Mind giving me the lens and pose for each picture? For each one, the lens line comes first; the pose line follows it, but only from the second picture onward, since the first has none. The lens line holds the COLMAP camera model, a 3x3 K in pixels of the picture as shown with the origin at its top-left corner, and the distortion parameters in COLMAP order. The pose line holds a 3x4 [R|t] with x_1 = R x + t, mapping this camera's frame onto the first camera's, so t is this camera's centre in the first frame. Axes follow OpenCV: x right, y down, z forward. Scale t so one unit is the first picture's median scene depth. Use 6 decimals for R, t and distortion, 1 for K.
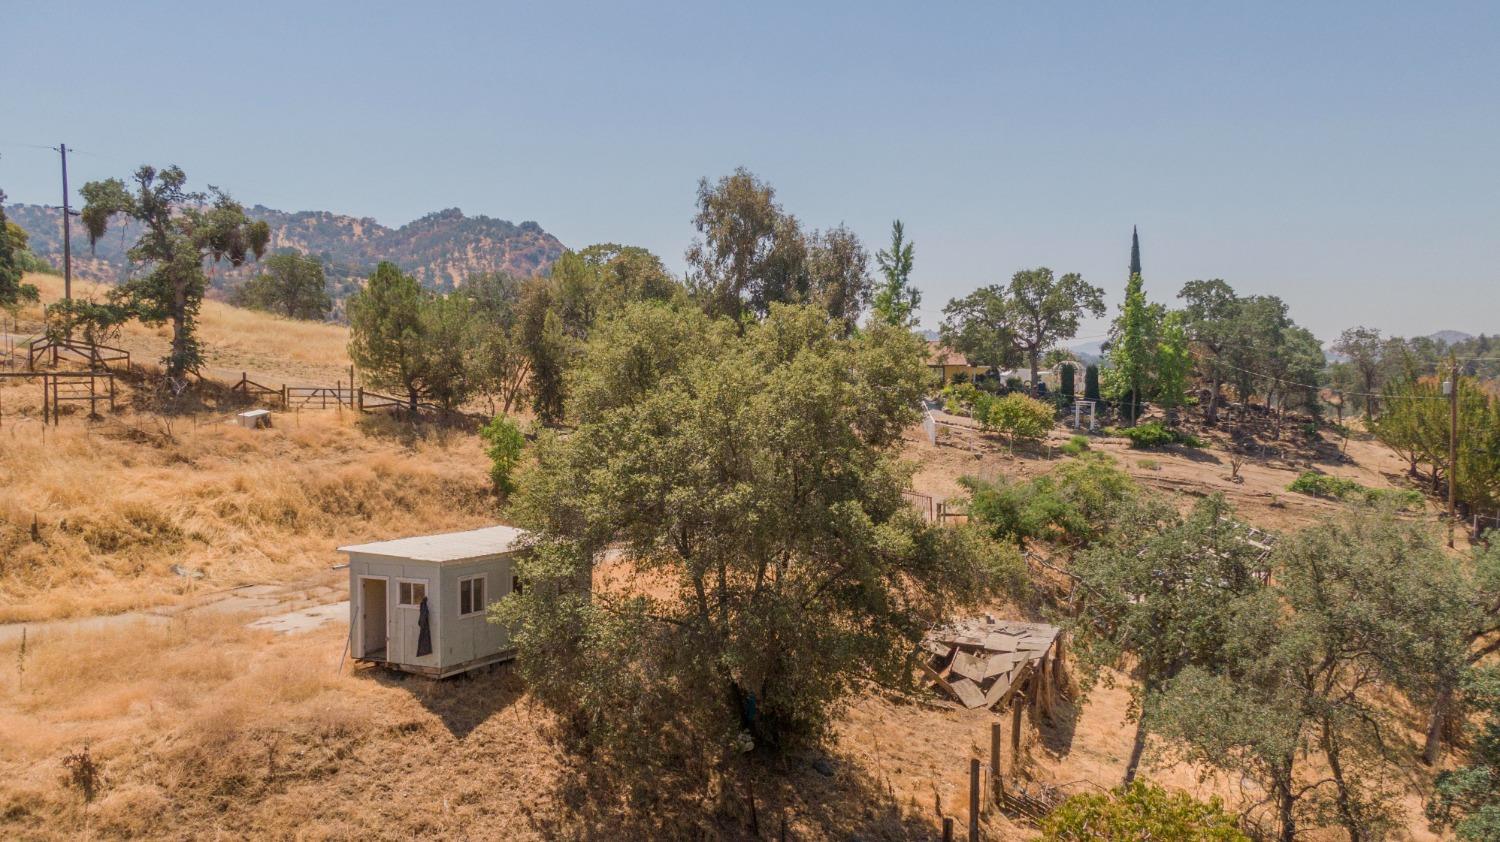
lens RADIAL K [[1160.3, 0, 750.0], [0, 1160.3, 421.0], [0, 0, 1]] dist [0.046527, -0.065368]
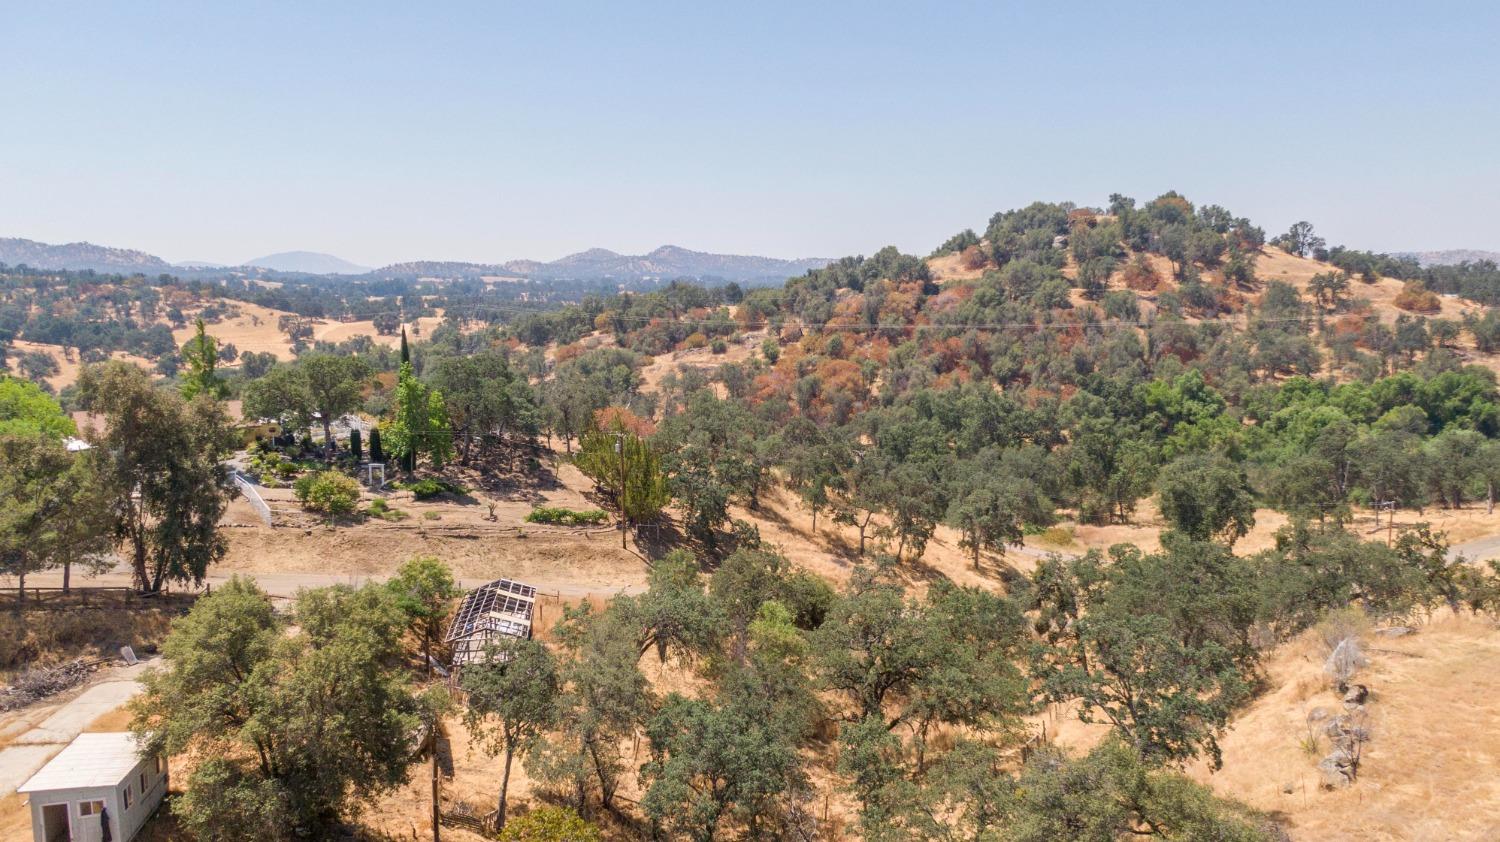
lens RADIAL K [[1159.4, 0, 753.8], [0, 1159.4, 439.6], [0, 0, 1]] dist [0.064100, -0.129556]
pose [[0.784106, -0.095717, 0.613202, -0.194587], [0.038719, 0.993655, 0.105593, -0.184841], [-0.619418, -0.059054, 0.782837, -0.299682]]
